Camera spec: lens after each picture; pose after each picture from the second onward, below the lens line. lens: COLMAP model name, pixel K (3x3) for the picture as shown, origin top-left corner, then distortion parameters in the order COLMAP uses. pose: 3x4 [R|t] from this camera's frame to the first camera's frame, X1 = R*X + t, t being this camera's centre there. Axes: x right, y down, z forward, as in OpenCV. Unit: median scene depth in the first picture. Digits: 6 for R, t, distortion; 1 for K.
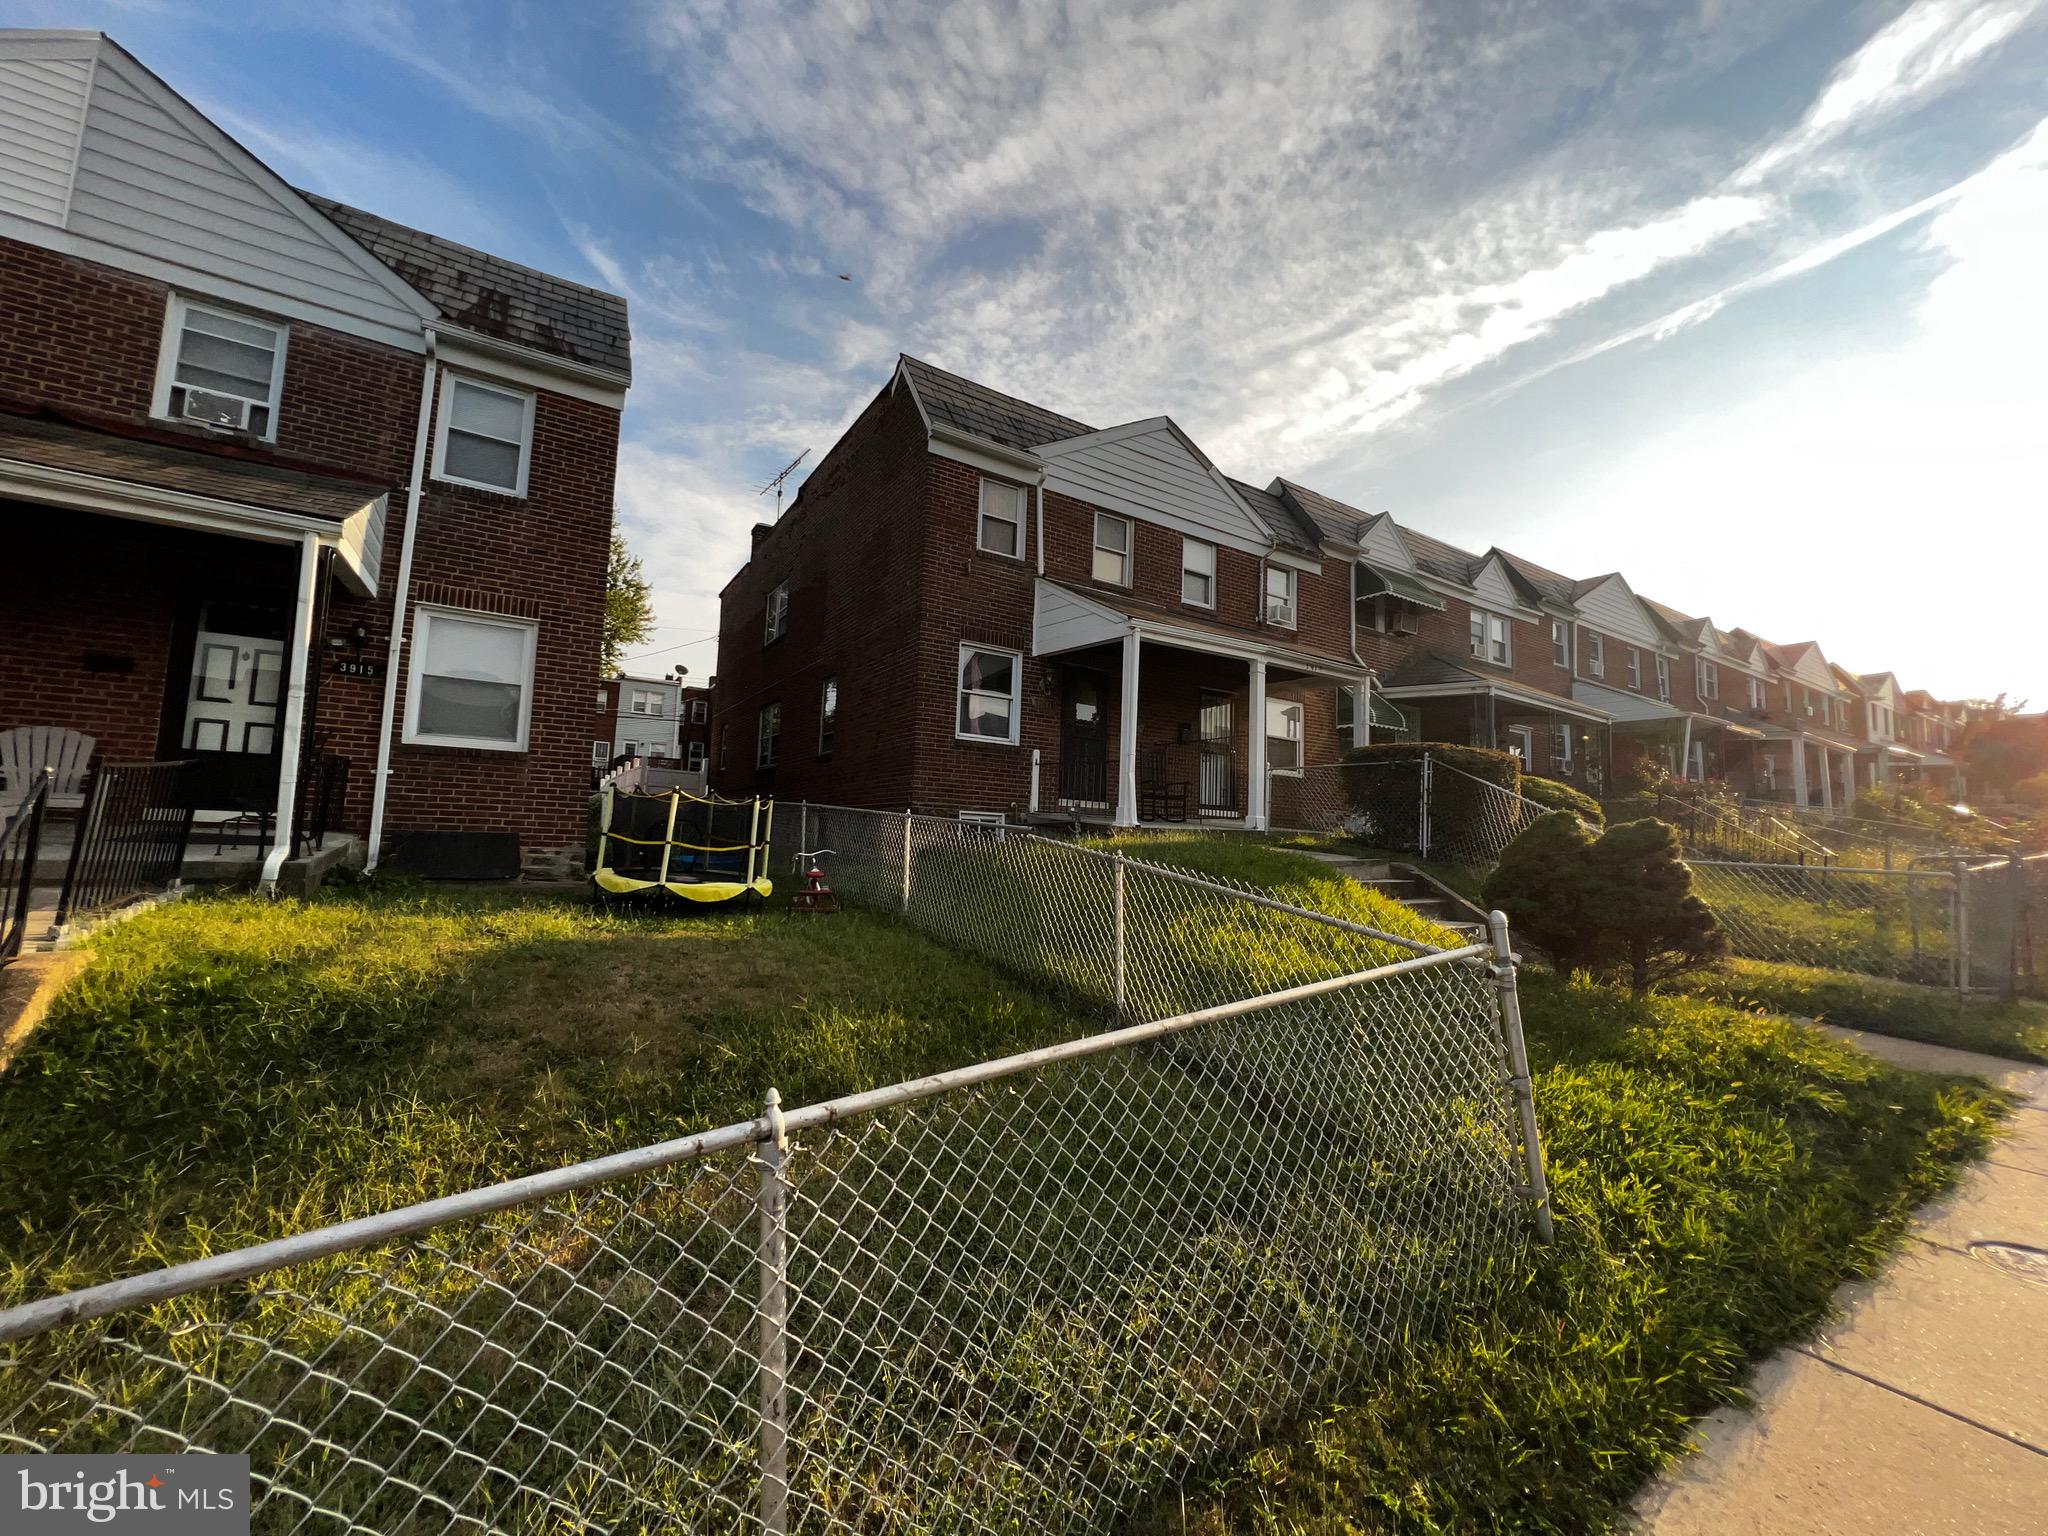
lens RADIAL K [[823.7, 0, 980.1], [0, 823.7, 753.6], [0, 0, 1]] dist [-0.006238, 0.001165]
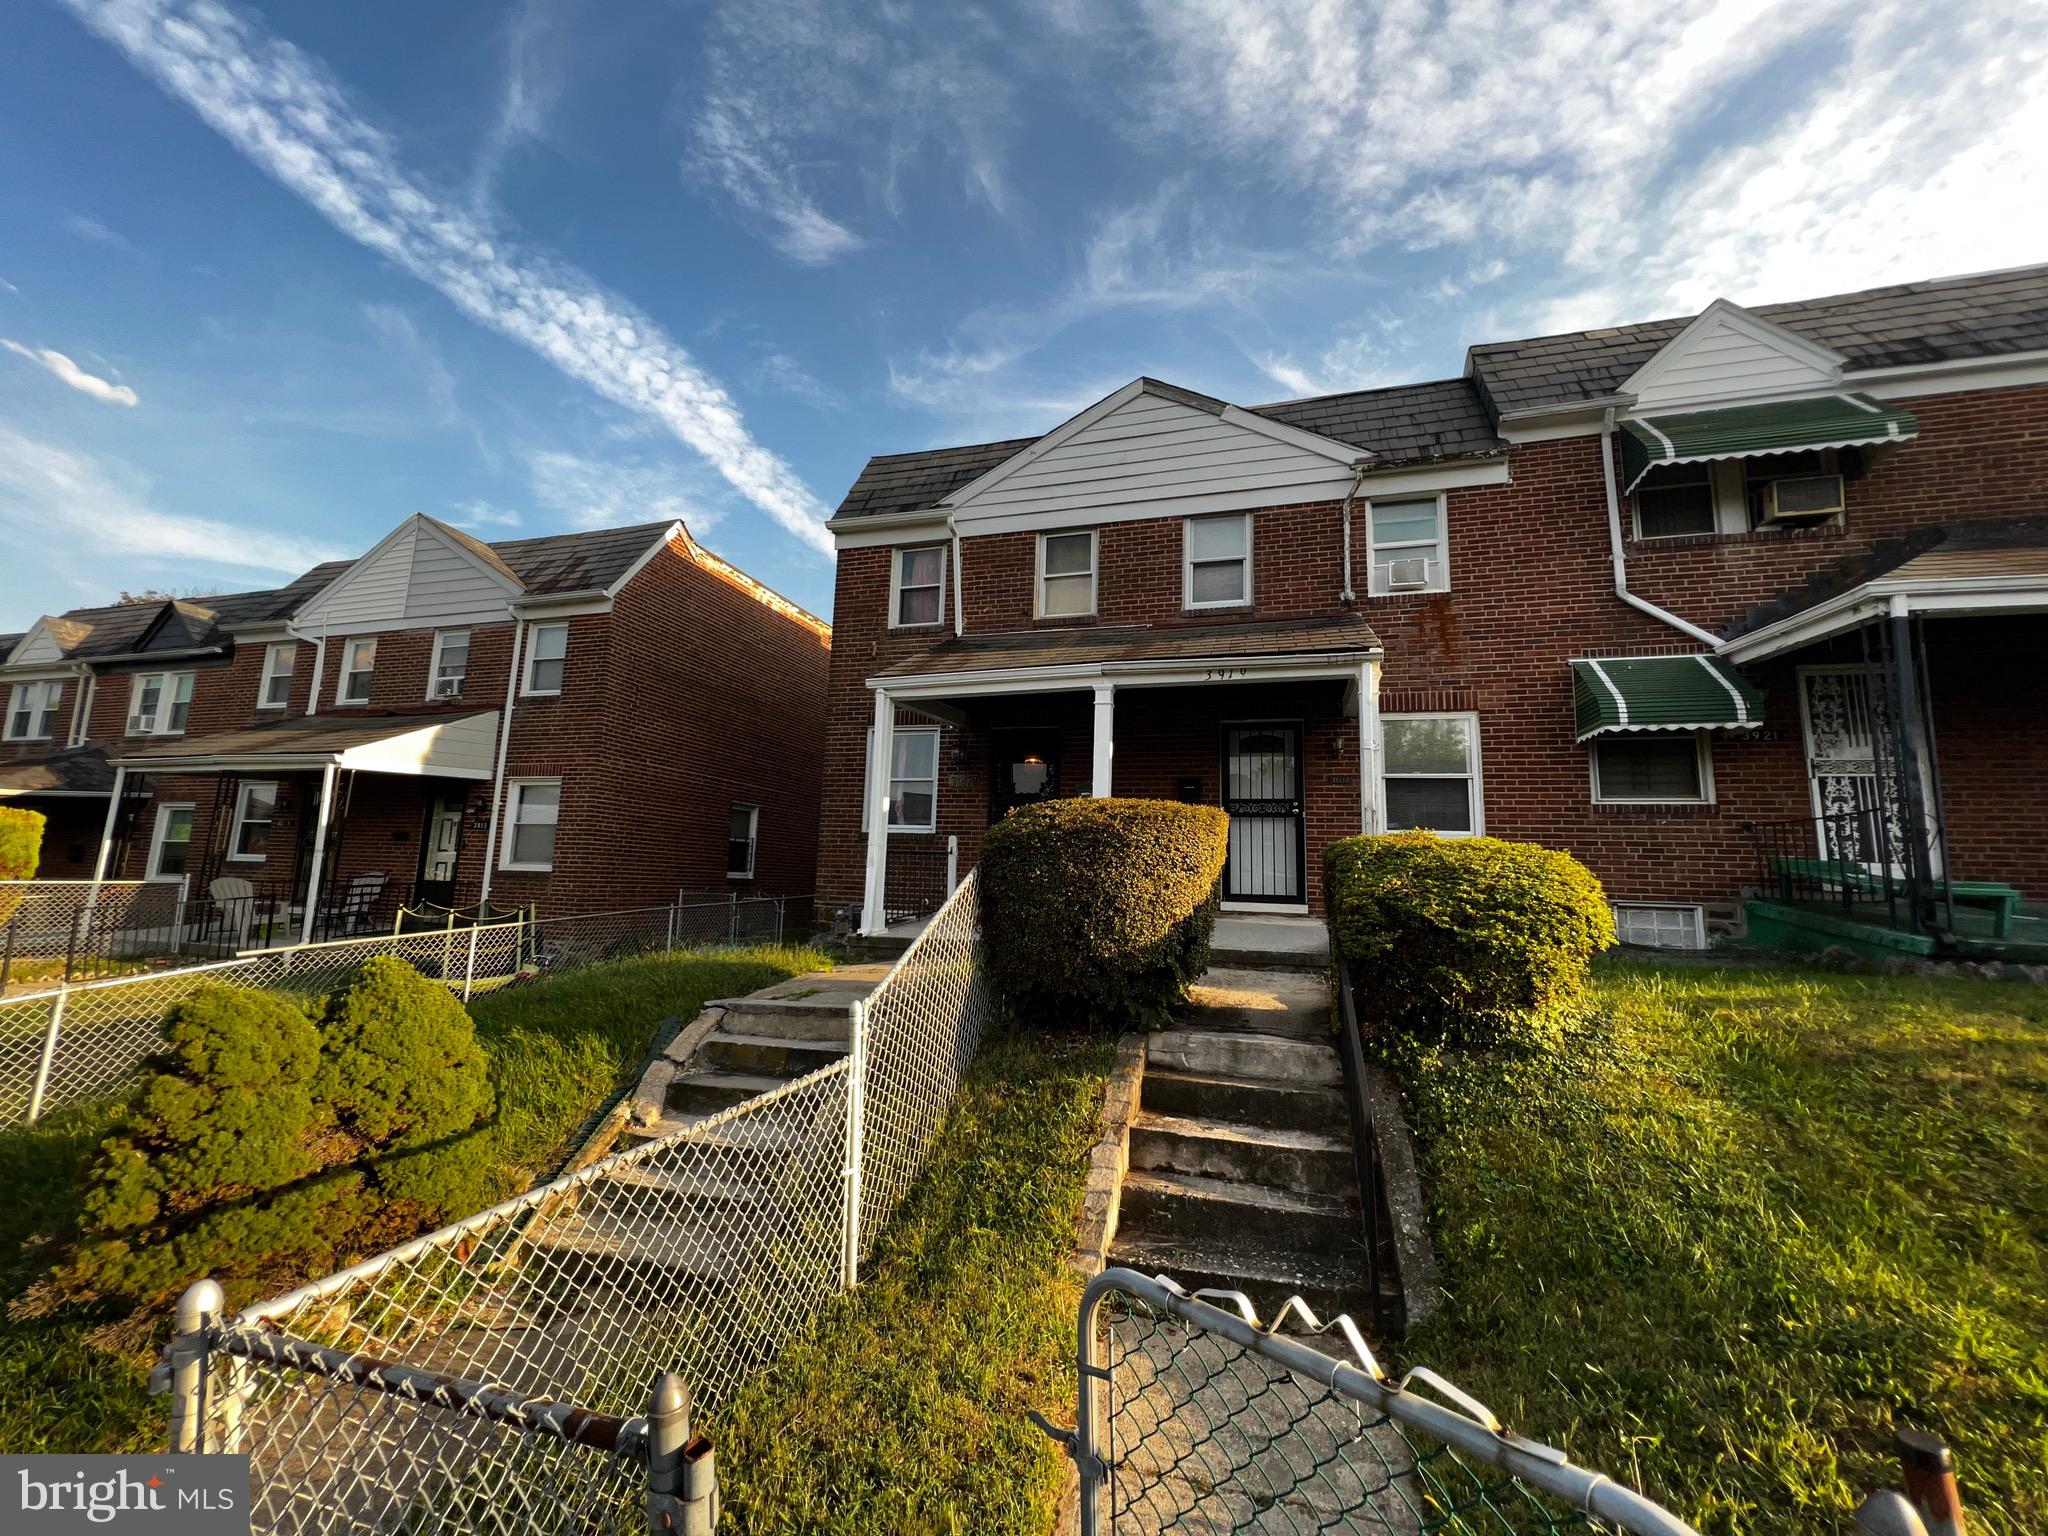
lens RADIAL K [[823.7, 0, 1055.2], [0, 823.7, 762.1], [0, 0, 1]] dist [-0.006238, 0.001165]
pose [[0.656804, -0.125812, -0.743491, 0.681599], [0.073058, 0.991962, -0.103318, 0.013235], [0.750514, 0.013542, 0.660716, 0.440607]]
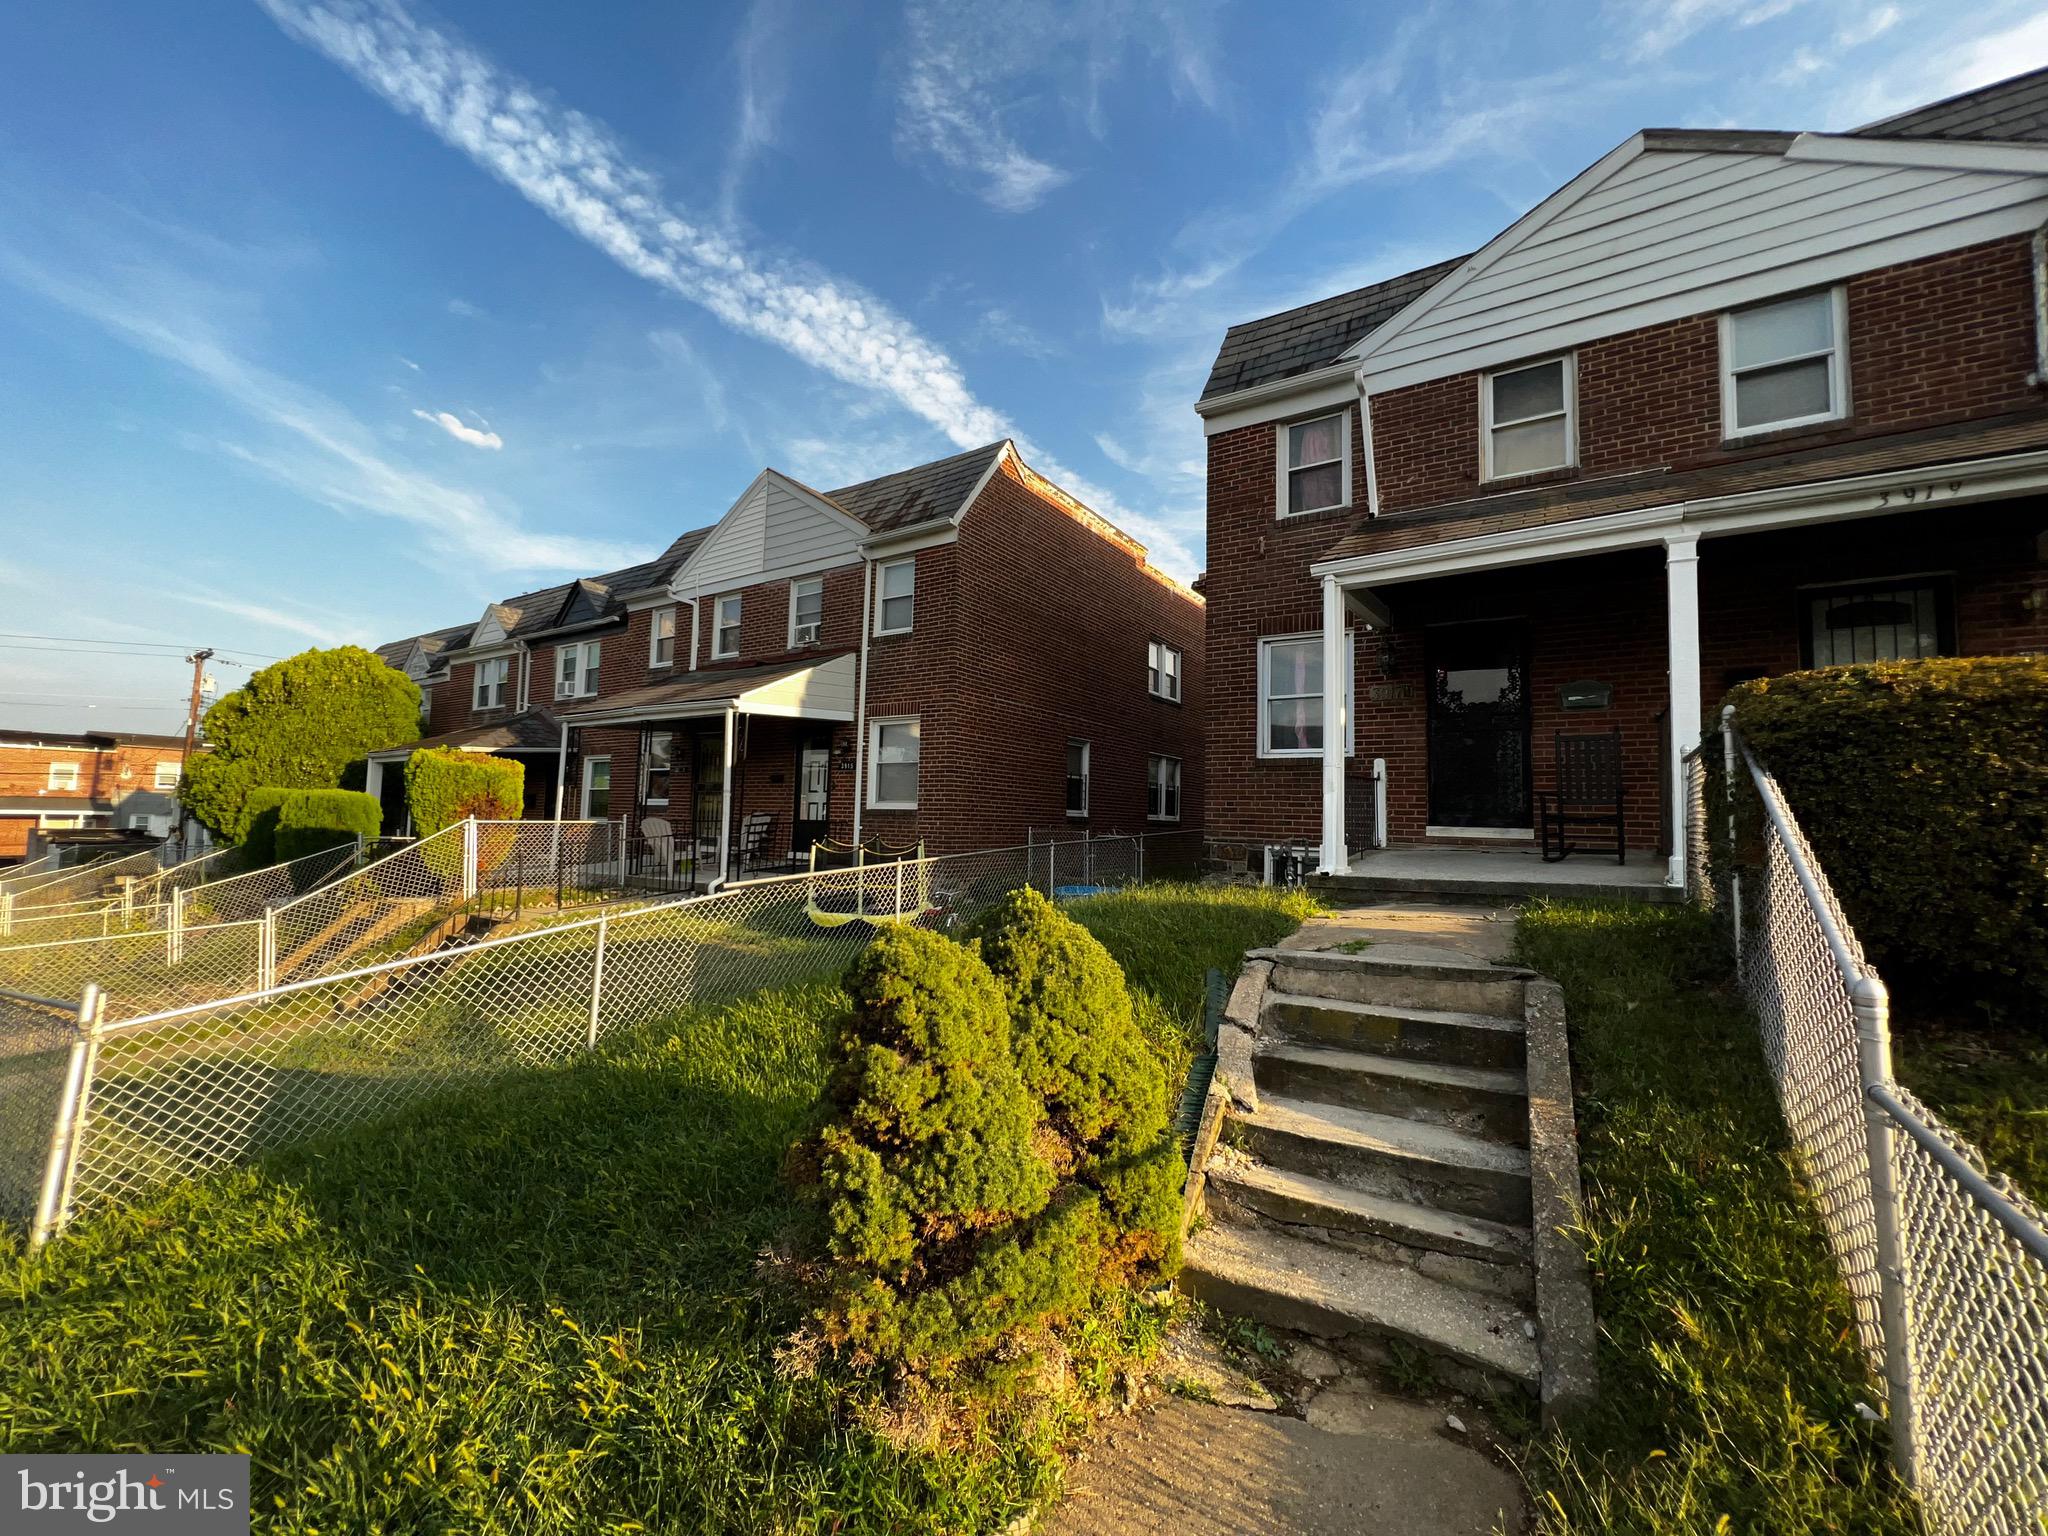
lens RADIAL K [[823.7, 0, 1043.6], [0, 823.7, 770.4], [0, 0, 1]] dist [-0.006238, 0.001165]
pose [[0.415728, -0.081703, -0.905812, 0.516305], [0.087482, 0.994931, -0.049591, 0.013018], [0.905272, -0.058625, 0.420768, 0.372362]]
